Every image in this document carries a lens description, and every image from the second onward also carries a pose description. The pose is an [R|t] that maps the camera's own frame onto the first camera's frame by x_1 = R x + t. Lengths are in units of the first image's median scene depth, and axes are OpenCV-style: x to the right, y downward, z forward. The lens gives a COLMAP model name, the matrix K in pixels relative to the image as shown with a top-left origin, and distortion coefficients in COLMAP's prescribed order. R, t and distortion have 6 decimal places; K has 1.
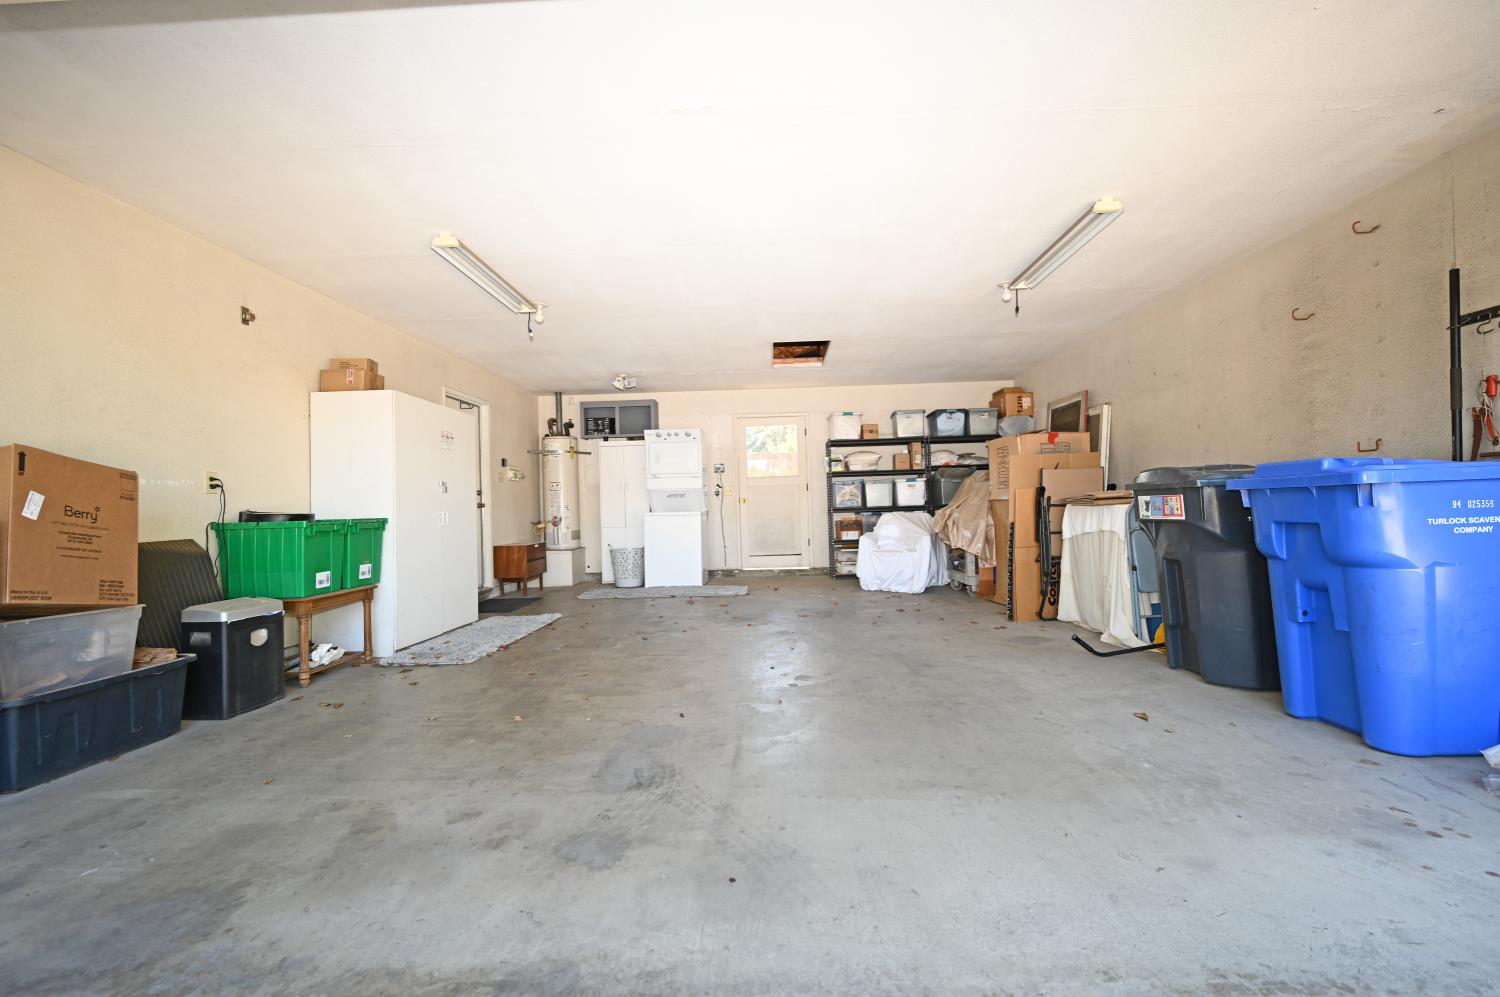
lens RADIAL K [[653.3, 0, 750.0], [0, 653.3, 498.5], [0, 0, 1]] dist [0.000103, -0.000734]
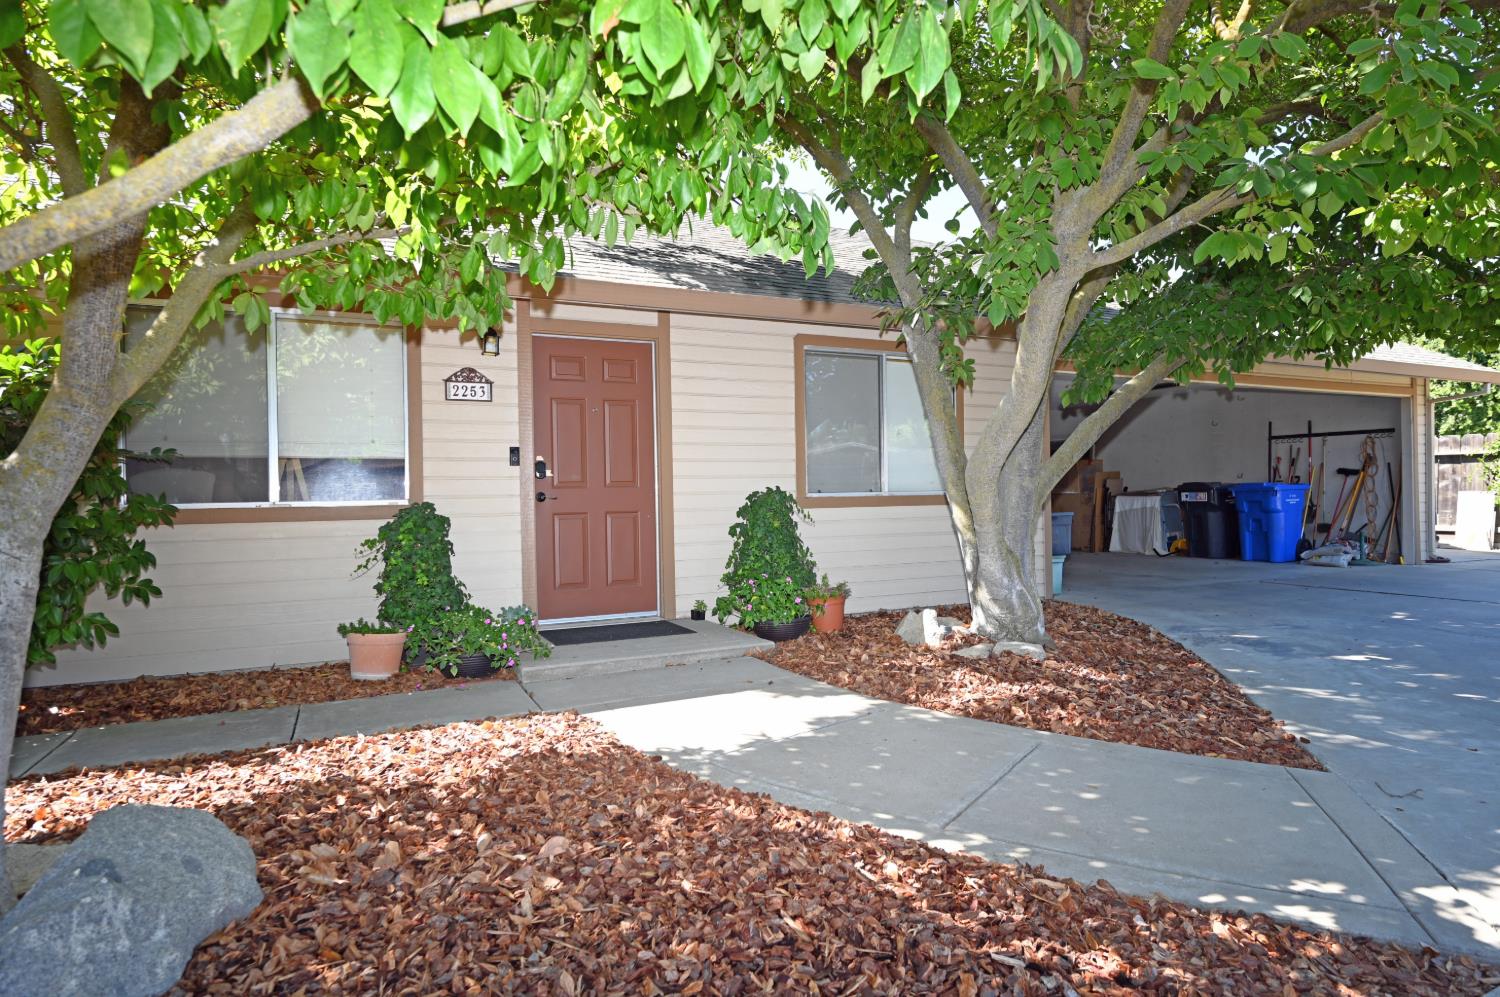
lens RADIAL K [[842.1, 0, 750.0], [0, 842.1, 498.5], [0, 0, 1]] dist [-0.001454, 0.000440]
pose [[0.879469, 0.012207, 0.475800, -1.480922], [-0.015530, 0.999875, 0.003053, 0.021517], [-0.475703, -0.010074, 0.879548, -0.668556]]
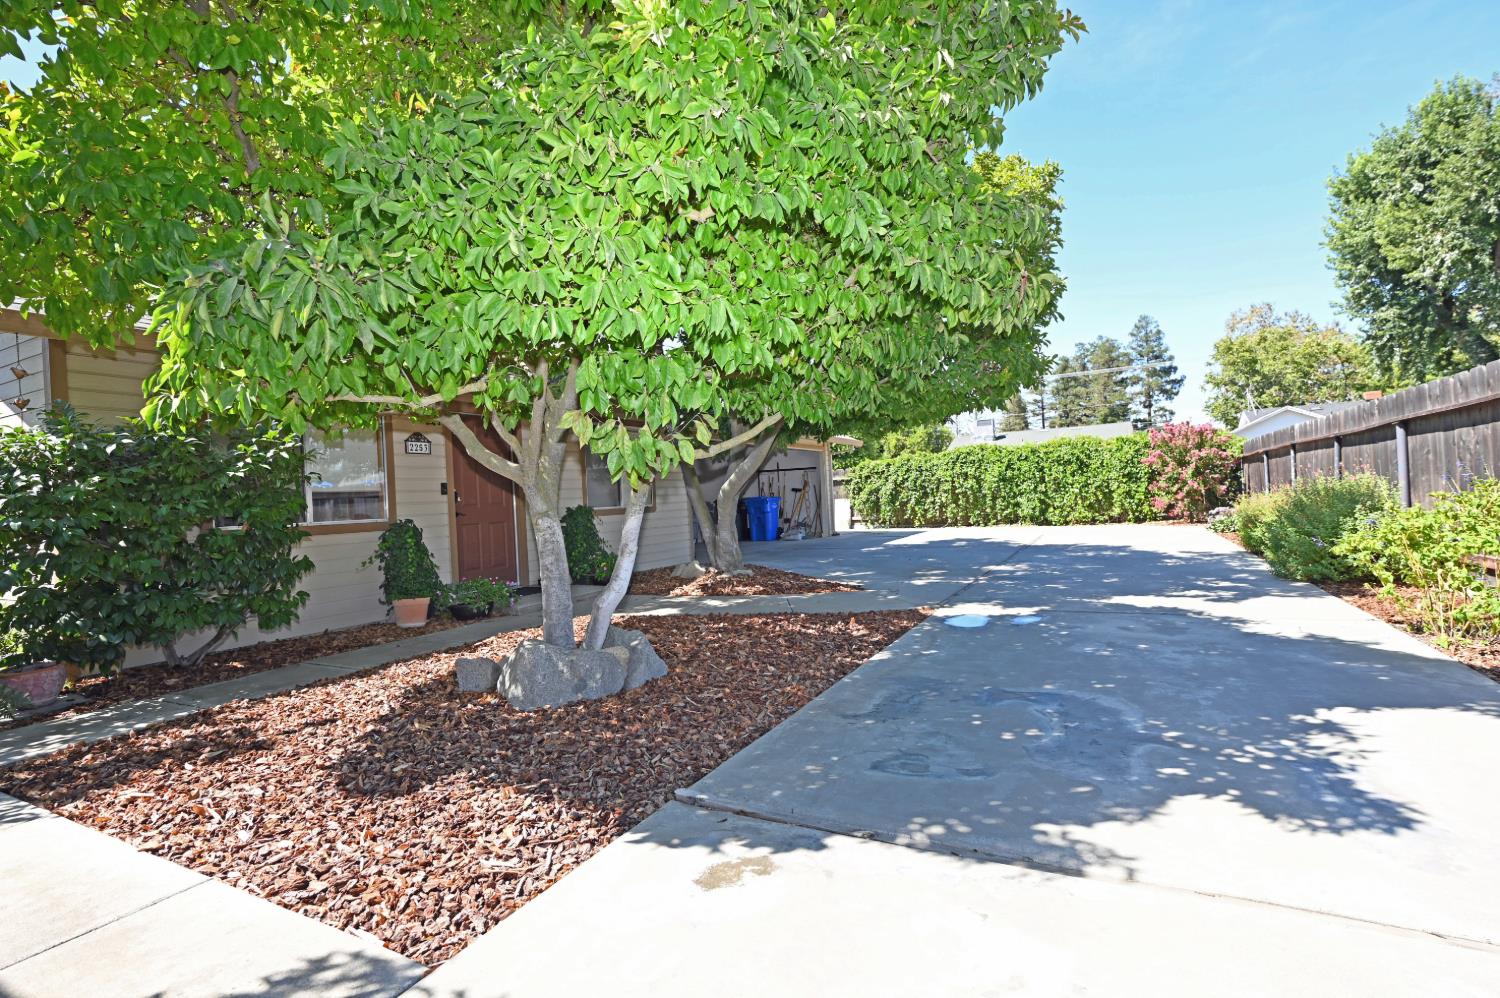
lens RADIAL K [[687.8, 0, 750.0], [0, 687.8, 499.0], [0, 0, 1]] dist [-0.001832, 0.000375]
pose [[0.436312, 0.006664, 0.899771, -2.066180], [0.026032, 0.999461, -0.020025, 0.036335], [-0.899419, 0.032160, 0.435904, -0.724853]]
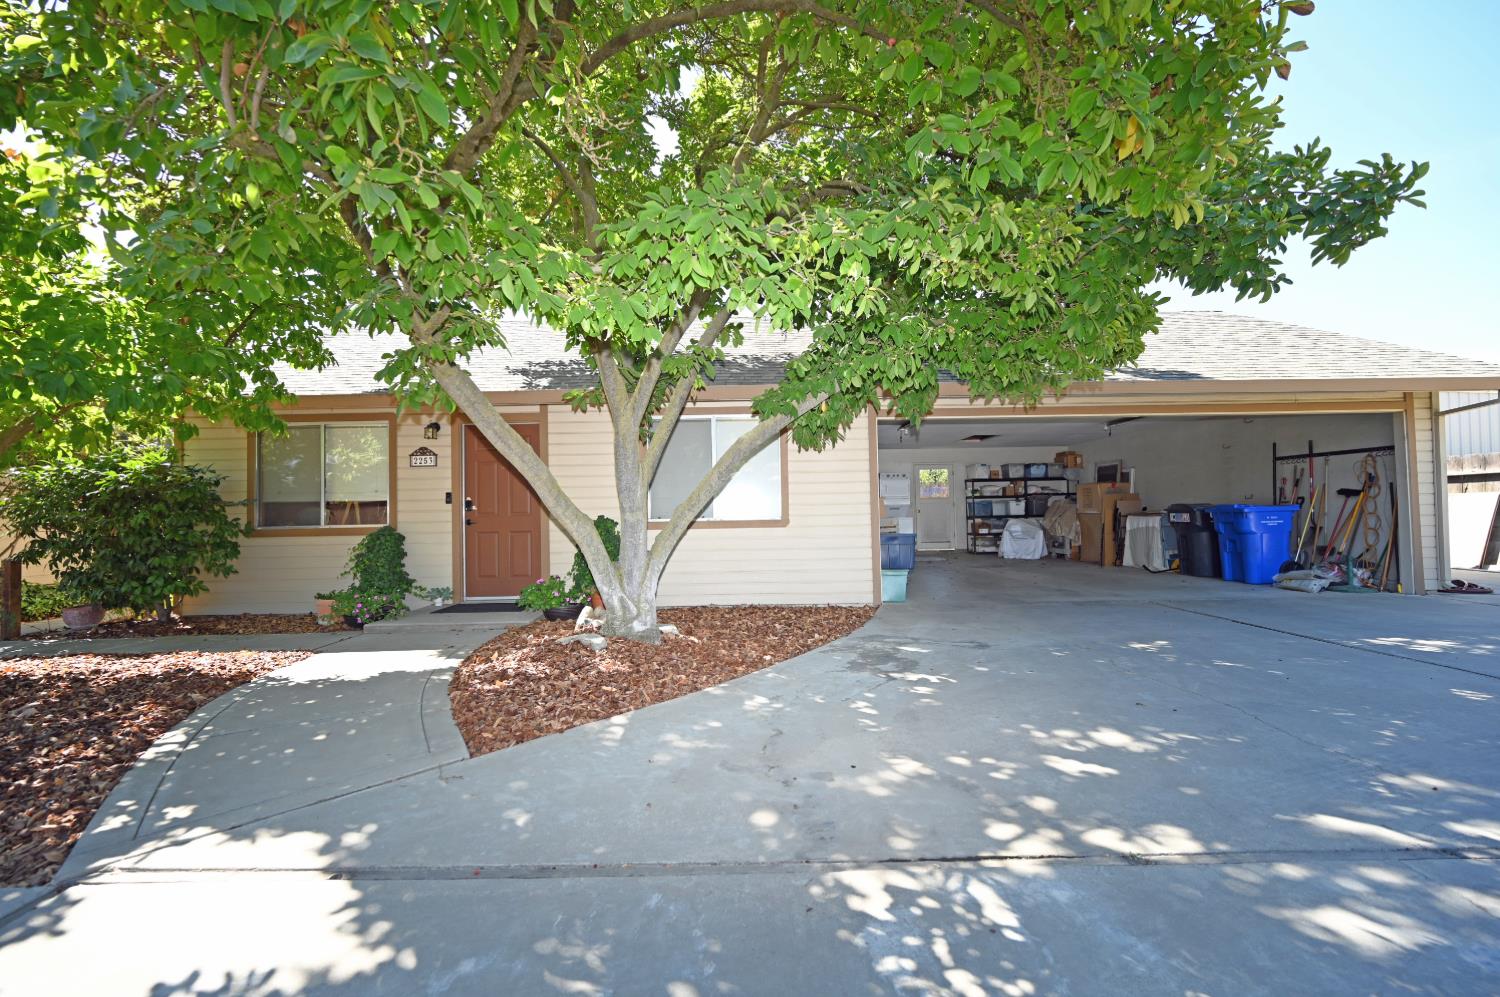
lens RADIAL K [[600.4, 0, 750.0], [0, 600.4, 498.5], [0, 0, 1]] dist [-0.000404, -0.000259]
pose [[0.998715, 0.011549, 0.049355, -0.773845], [-0.010987, 0.999872, -0.011643, -0.010359], [-0.049483, 0.011086, 0.998713, -0.860019]]
